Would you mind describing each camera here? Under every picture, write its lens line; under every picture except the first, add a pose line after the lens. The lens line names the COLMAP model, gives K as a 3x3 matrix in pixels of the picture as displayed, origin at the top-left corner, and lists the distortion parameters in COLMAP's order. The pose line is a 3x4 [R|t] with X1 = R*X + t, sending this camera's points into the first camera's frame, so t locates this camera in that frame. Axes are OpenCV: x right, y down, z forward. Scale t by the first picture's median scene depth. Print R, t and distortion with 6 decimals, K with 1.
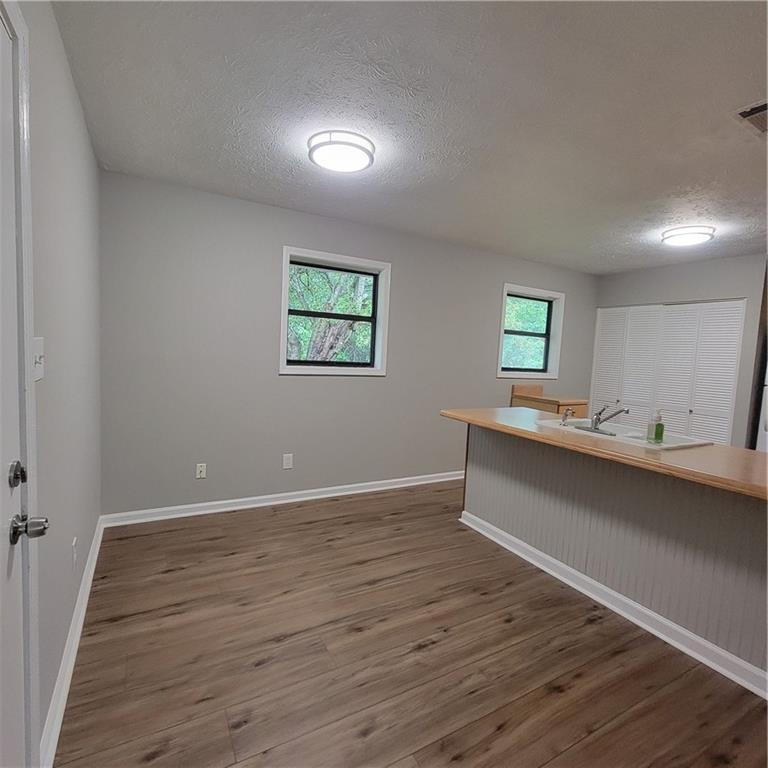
lens RADIAL K [[419.9, 0, 387.9], [0, 419.9, 384.7], [0, 0, 1]] dist [-0.010001, 0.001834]
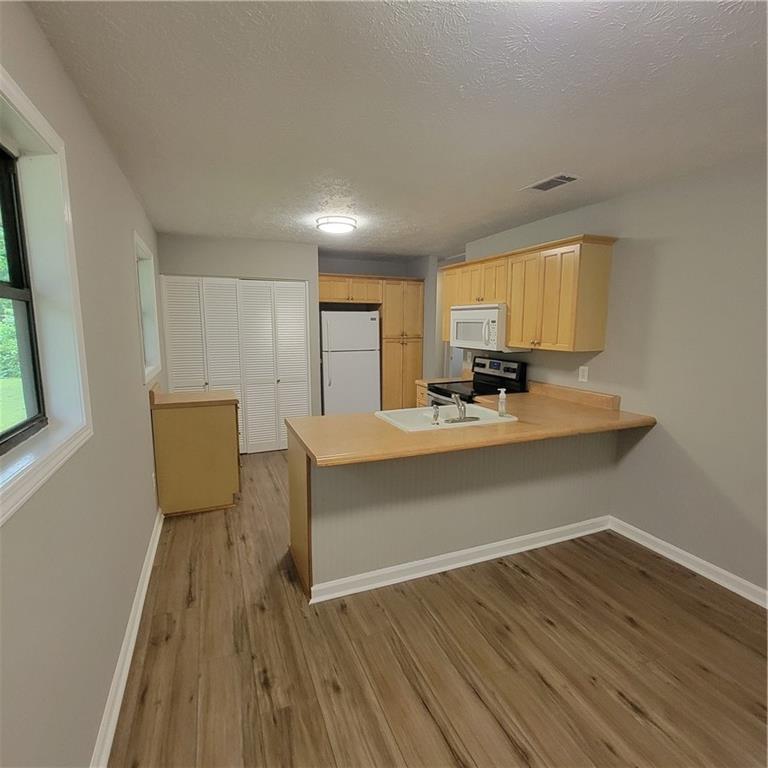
lens RADIAL K [[419.9, 0, 360.8], [0, 419.9, 369.1], [0, 0, 1]] dist [-0.010001, 0.001834]
pose [[0.127753, -0.161214, 0.978616, -0.519887], [0.076843, 0.985344, 0.152291, -0.185336], [-0.988825, 0.055745, 0.138269, 0.993442]]
